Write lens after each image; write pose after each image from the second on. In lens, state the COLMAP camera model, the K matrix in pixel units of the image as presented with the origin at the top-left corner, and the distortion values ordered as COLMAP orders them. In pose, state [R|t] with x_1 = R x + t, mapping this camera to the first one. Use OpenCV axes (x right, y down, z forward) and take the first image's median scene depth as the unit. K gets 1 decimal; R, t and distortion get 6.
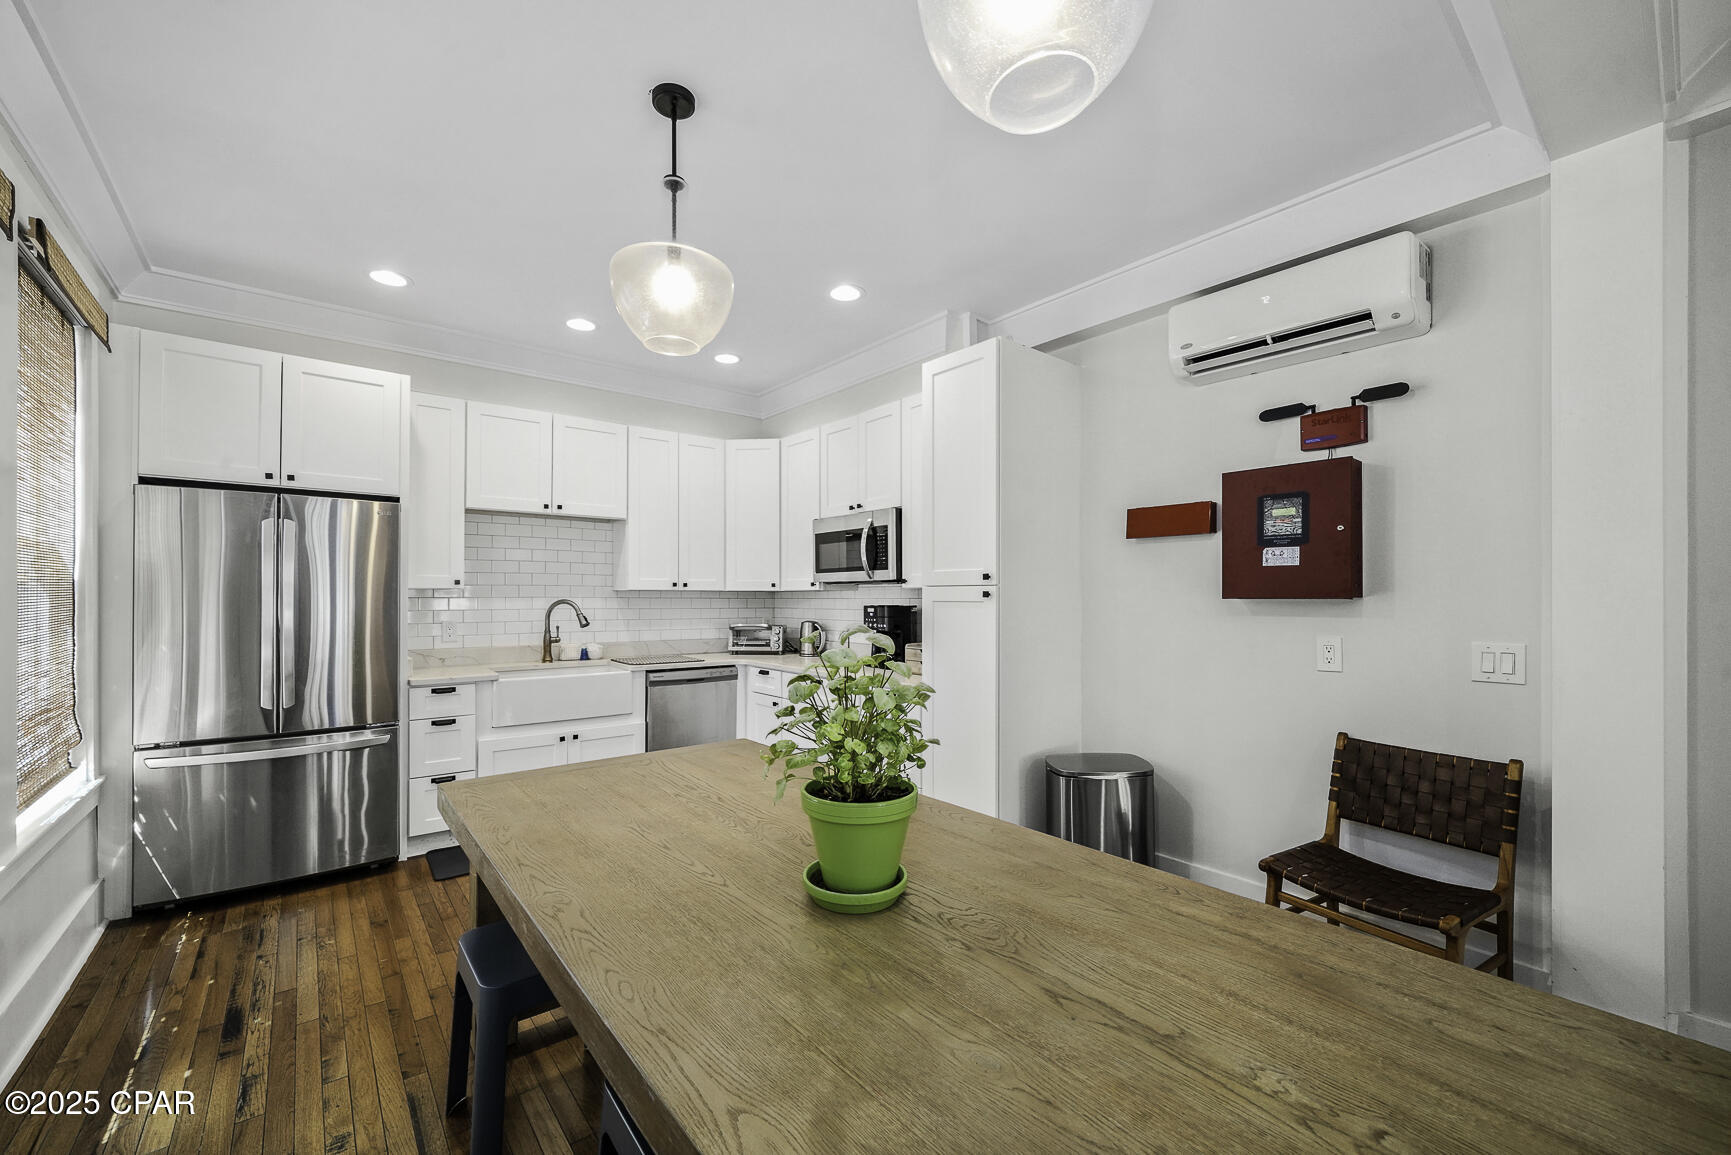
lens RADIAL K [[689.0, 0, 858.2], [0, 689.0, 592.5], [0, 0, 1]] dist [-0.003987, -0.000659]
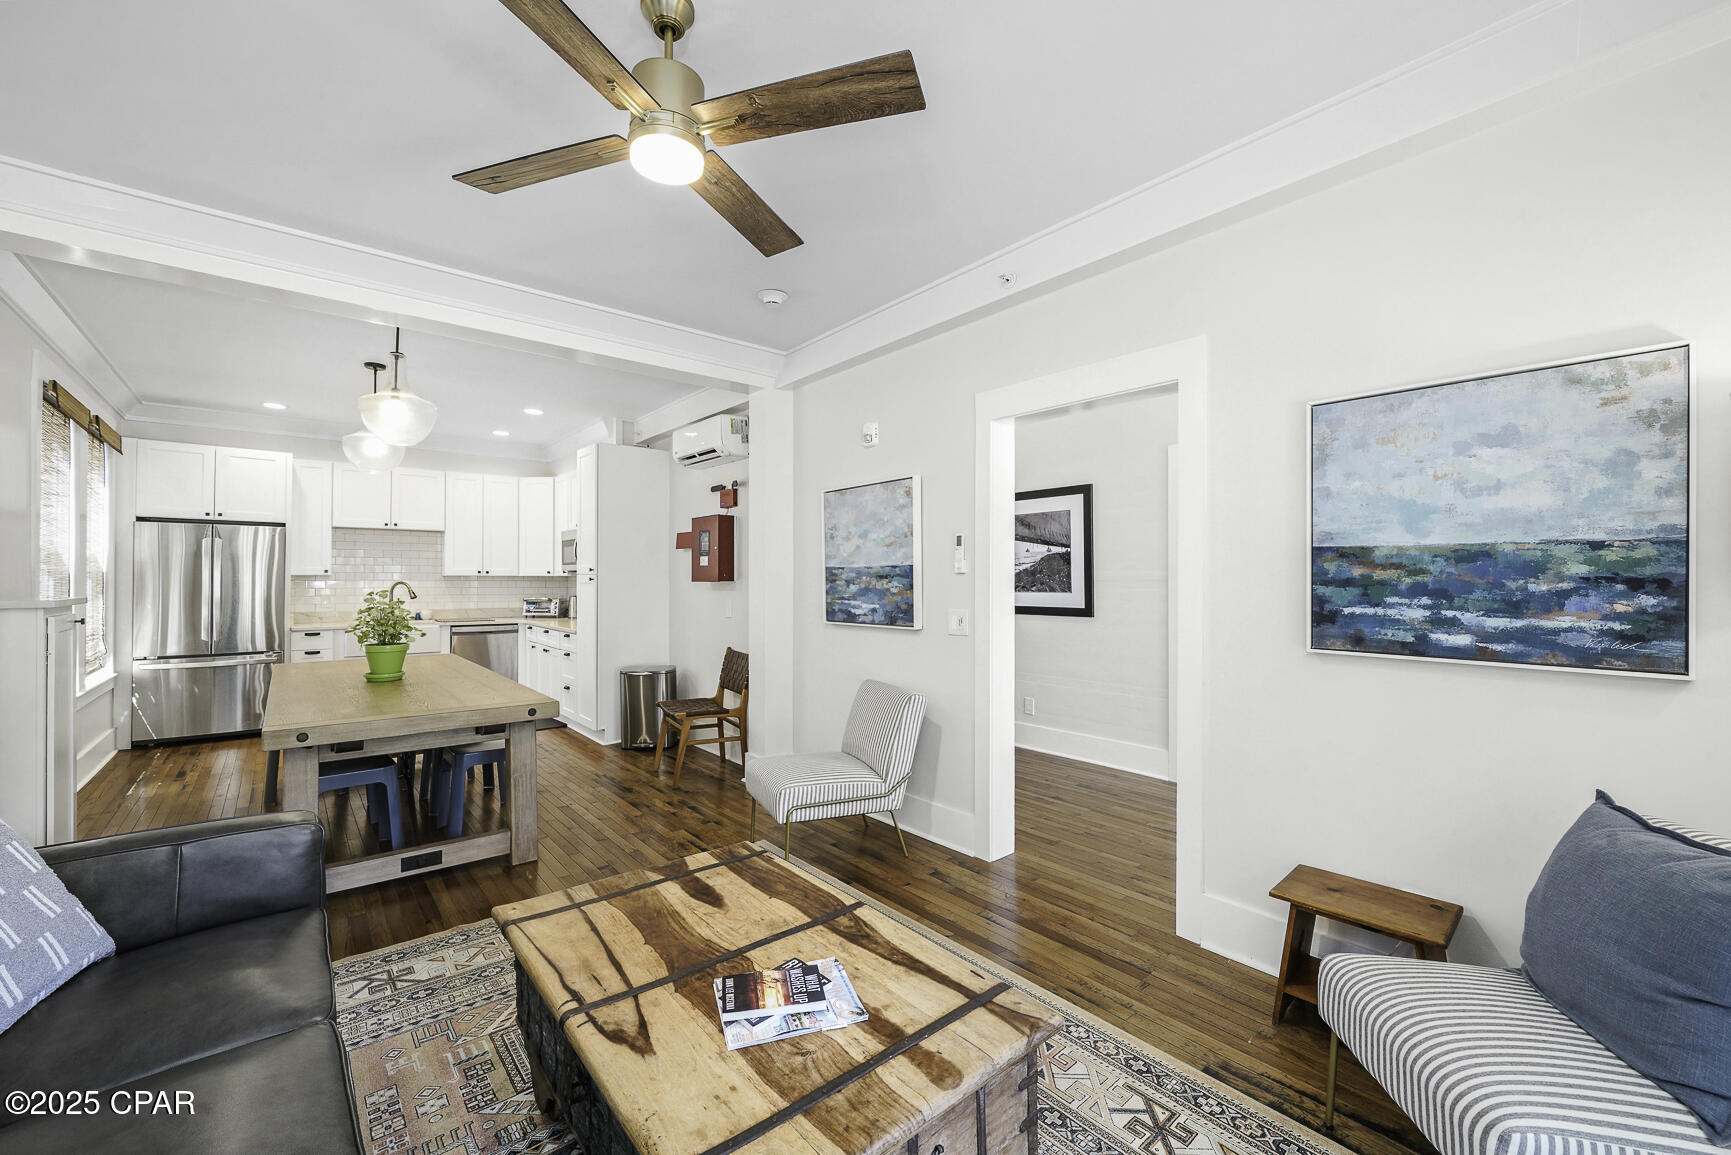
lens RADIAL K [[689.0, 0, 858.8], [0, 689.0, 571.9], [0, 0, 1]] dist [-0.003987, -0.000659]
pose [[0.999876, 0.001035, 0.015733, 0.860277], [-0.000973, 0.999992, -0.003926, -0.010083], [-0.015737, 0.003910, 0.999869, -0.866728]]
